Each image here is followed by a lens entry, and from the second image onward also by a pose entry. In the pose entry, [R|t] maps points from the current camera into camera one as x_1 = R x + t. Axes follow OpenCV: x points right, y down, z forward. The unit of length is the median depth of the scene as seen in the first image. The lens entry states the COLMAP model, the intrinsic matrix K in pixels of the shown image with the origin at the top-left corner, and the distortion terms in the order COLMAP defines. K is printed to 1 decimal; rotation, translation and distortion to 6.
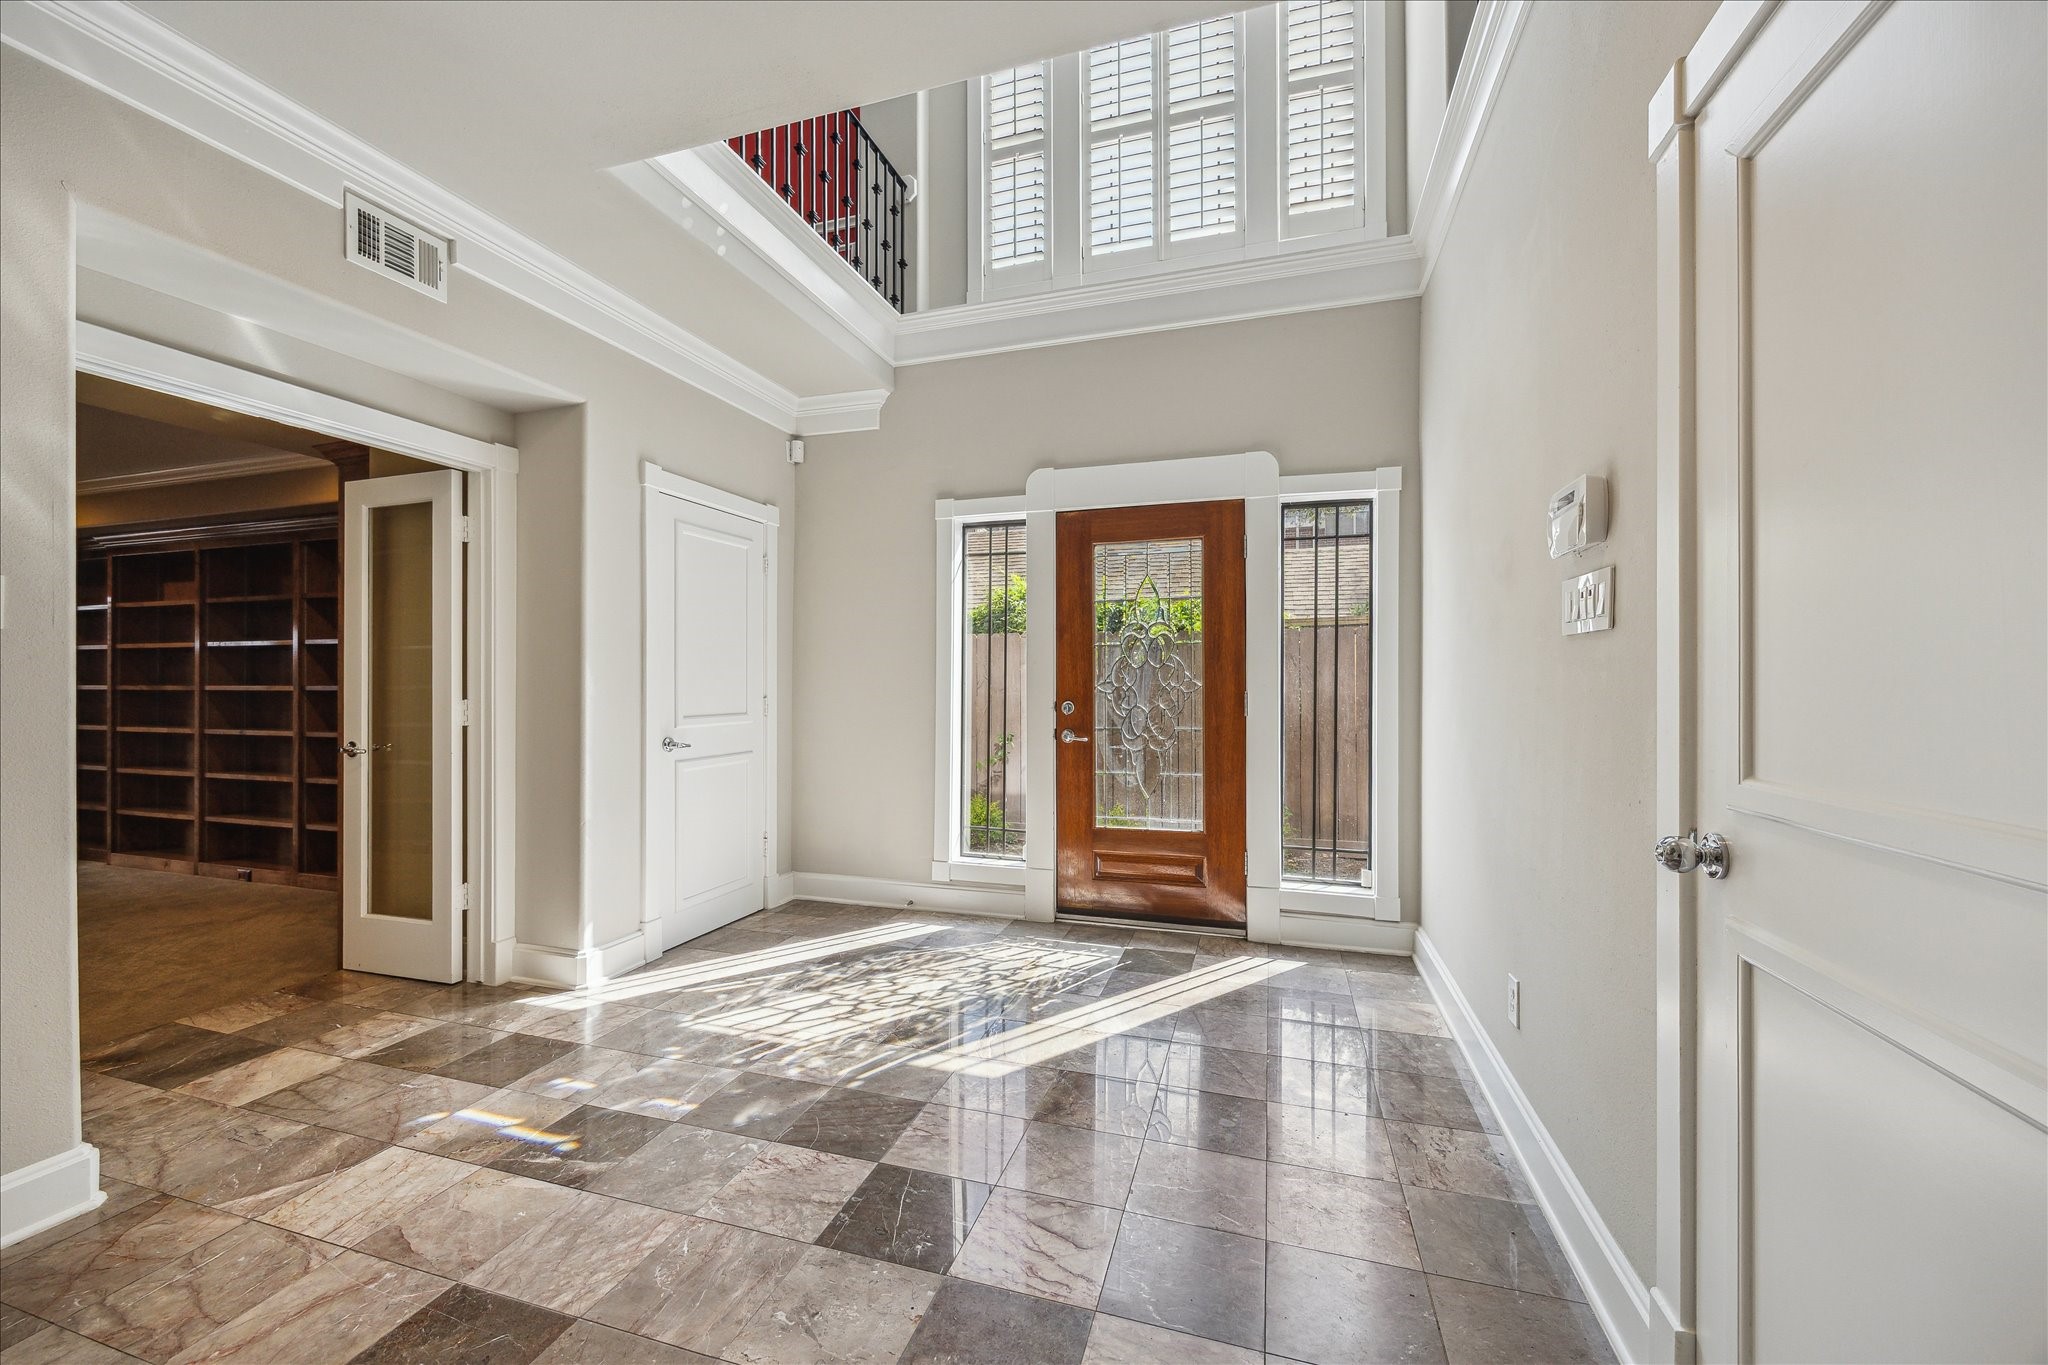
lens RADIAL K [[797.2, 0, 1013.3], [0, 797.2, 681.1], [0, 0, 1]] dist [-0.001041, 0.000107]
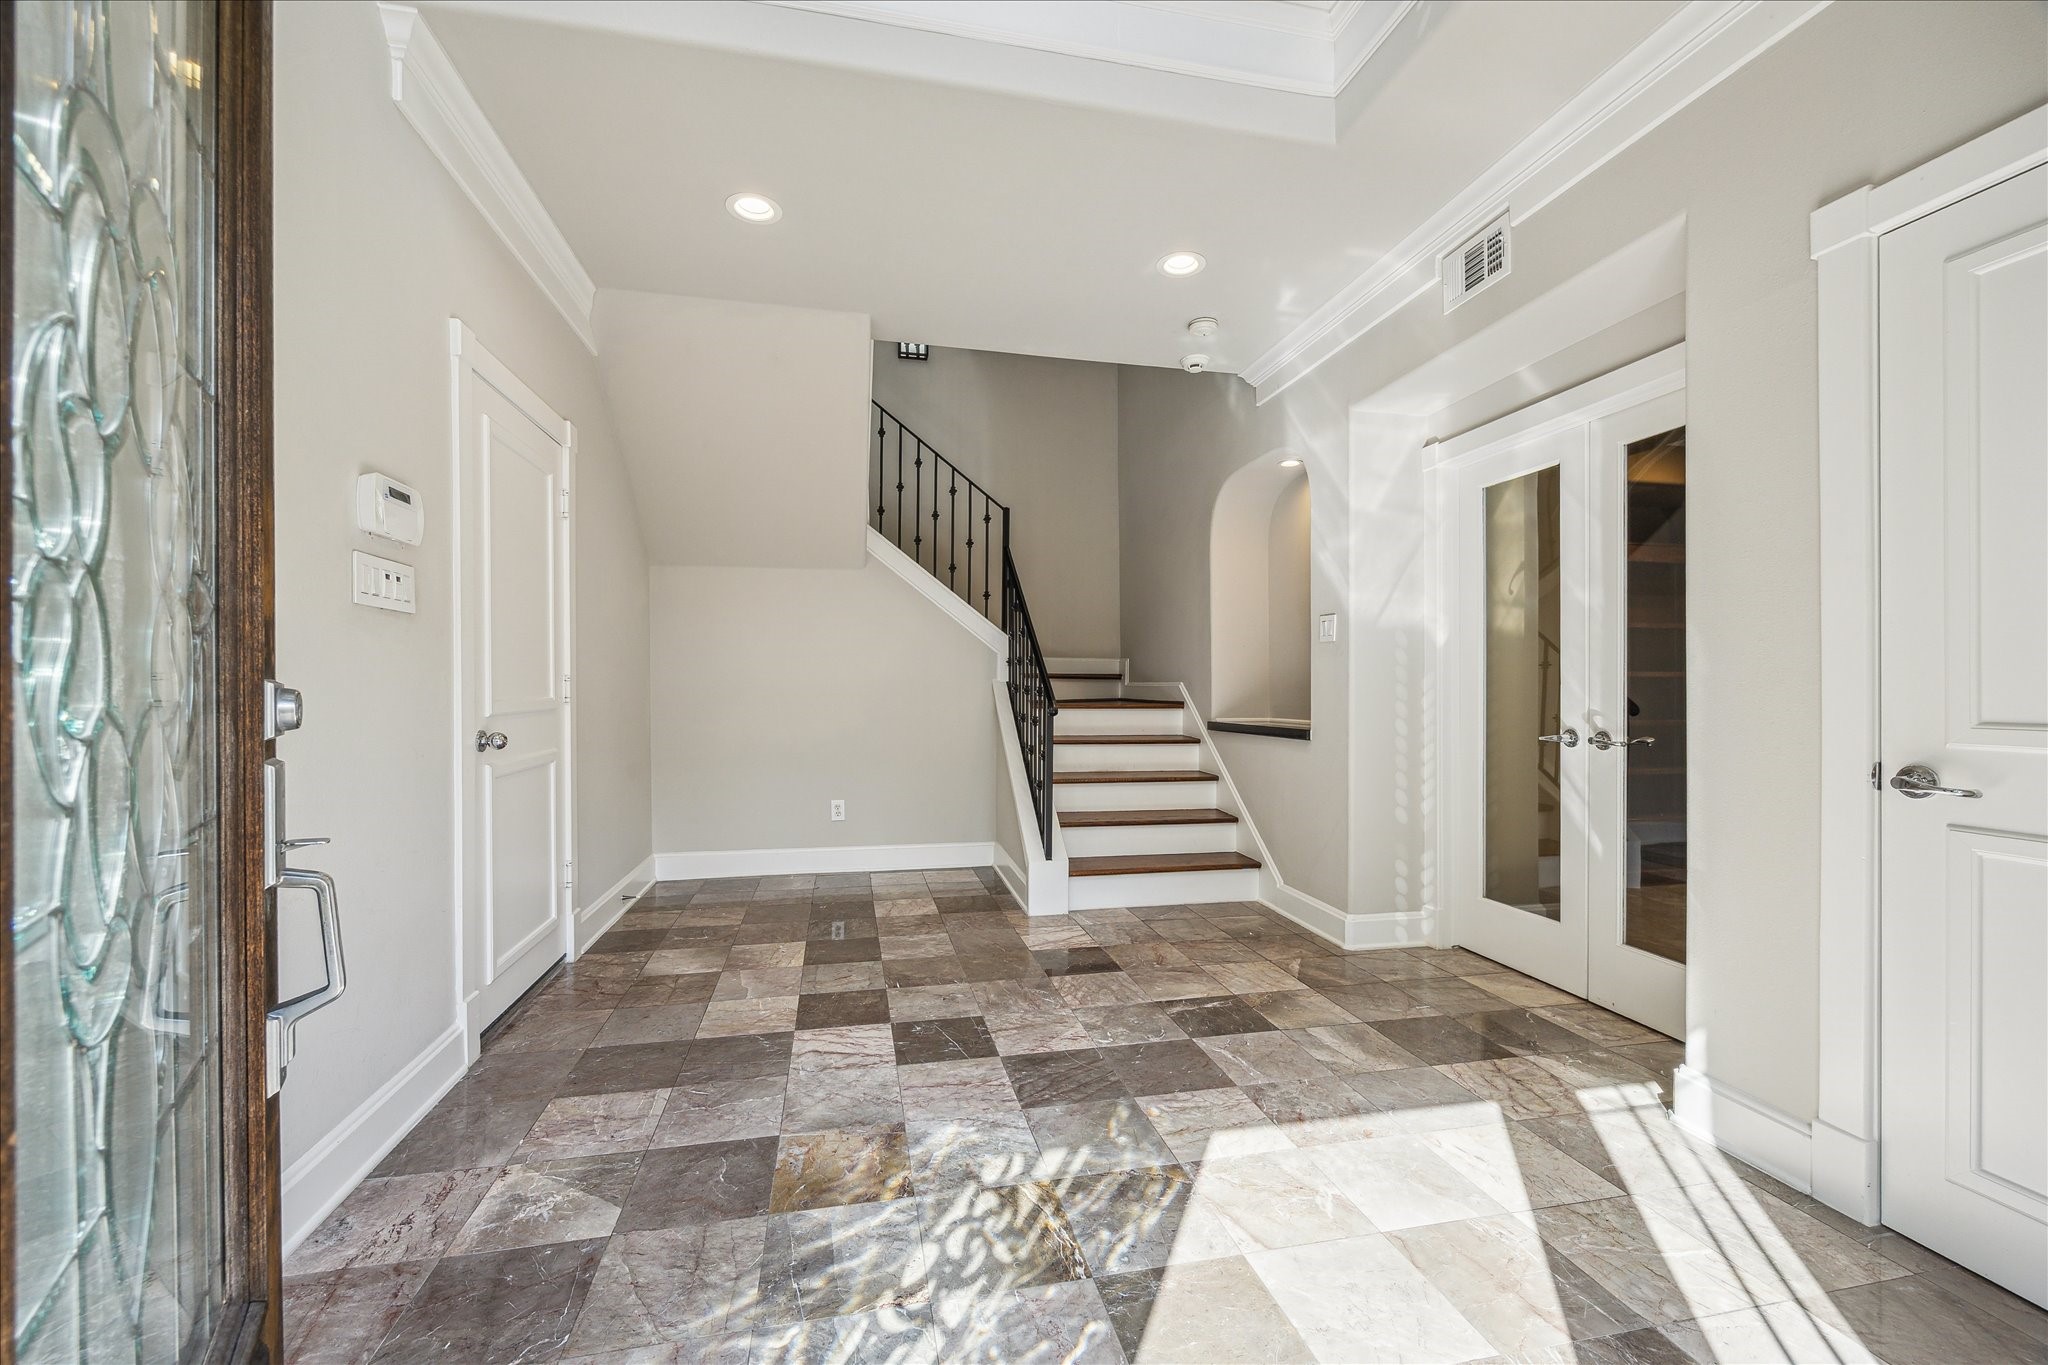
lens RADIAL K [[797.2, 0, 1013.3], [0, 797.2, 681.1], [0, 0, 1]] dist [-0.001041, 0.000107]
pose [[-0.869148, -0.000667, -0.494551, 0.400990], [0.002794, 0.999977, -0.006259, 0.041604], [0.494544, -0.006821, -0.869126, 2.017191]]
